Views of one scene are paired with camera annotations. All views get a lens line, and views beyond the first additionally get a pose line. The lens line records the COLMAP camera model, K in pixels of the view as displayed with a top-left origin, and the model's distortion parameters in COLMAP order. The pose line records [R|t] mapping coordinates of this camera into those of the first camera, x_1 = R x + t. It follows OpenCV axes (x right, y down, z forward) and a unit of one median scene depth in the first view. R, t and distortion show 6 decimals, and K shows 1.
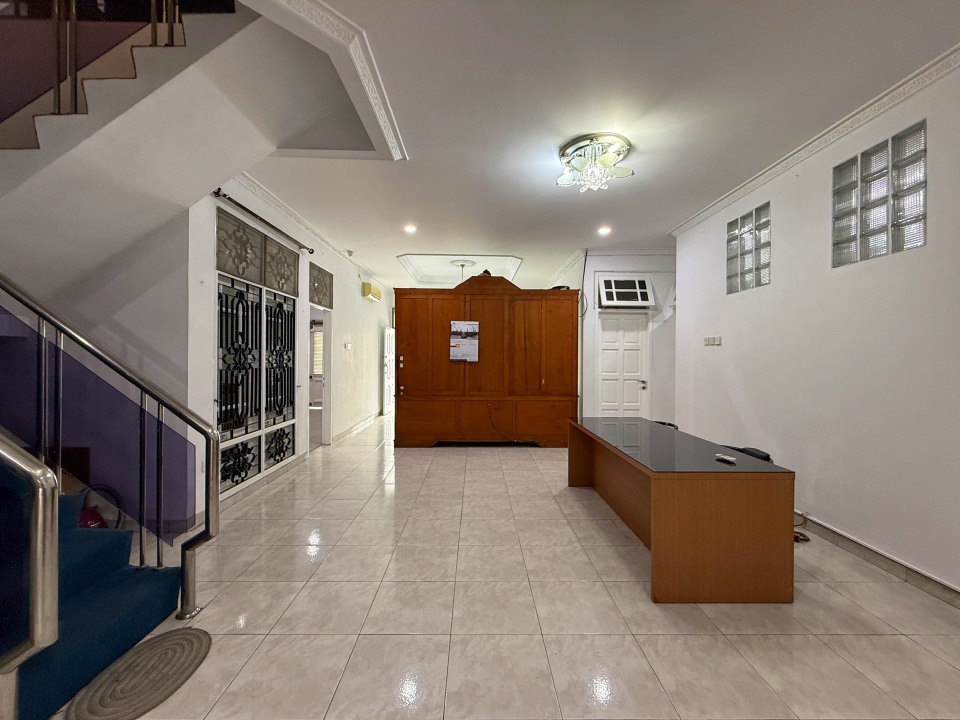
lens RADIAL K [[387.7, 0, 476.8], [0, 387.7, 357.8], [0, 0, 1]] dist [0.010644, 0.000519]
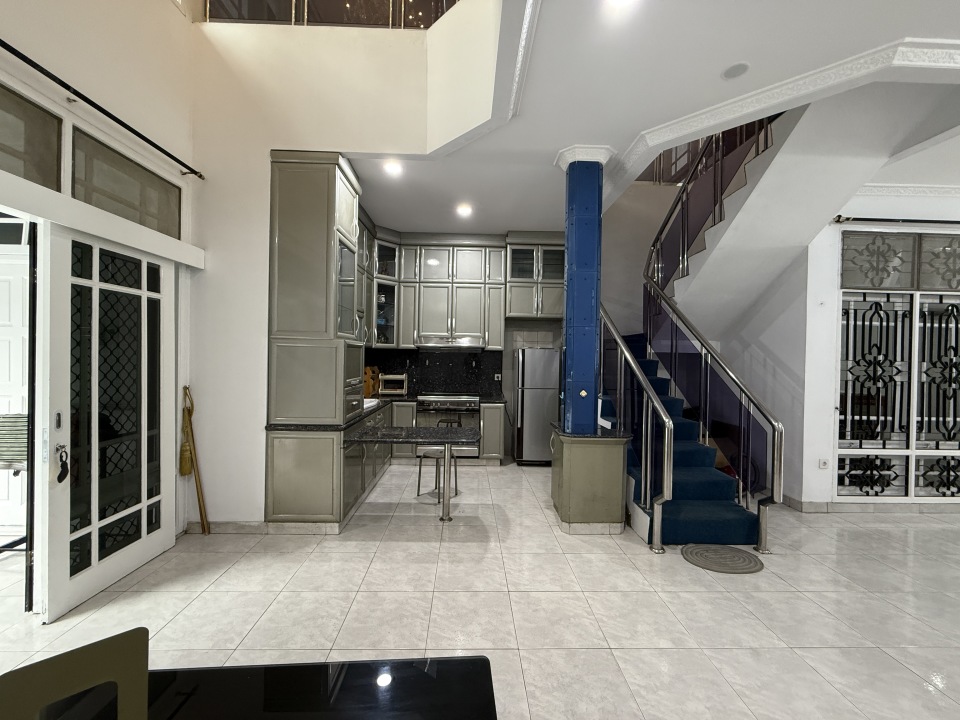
lens RADIAL K [[387.7, 0, 477.9], [0, 387.7, 359.9], [0, 0, 1]] dist [0.010644, 0.000519]
pose [[0.033702, 0.005116, -0.999419, 0.367999], [-0.016128, 0.999859, 0.004574, -0.013773], [0.999302, 0.015965, 0.033779, -0.046549]]
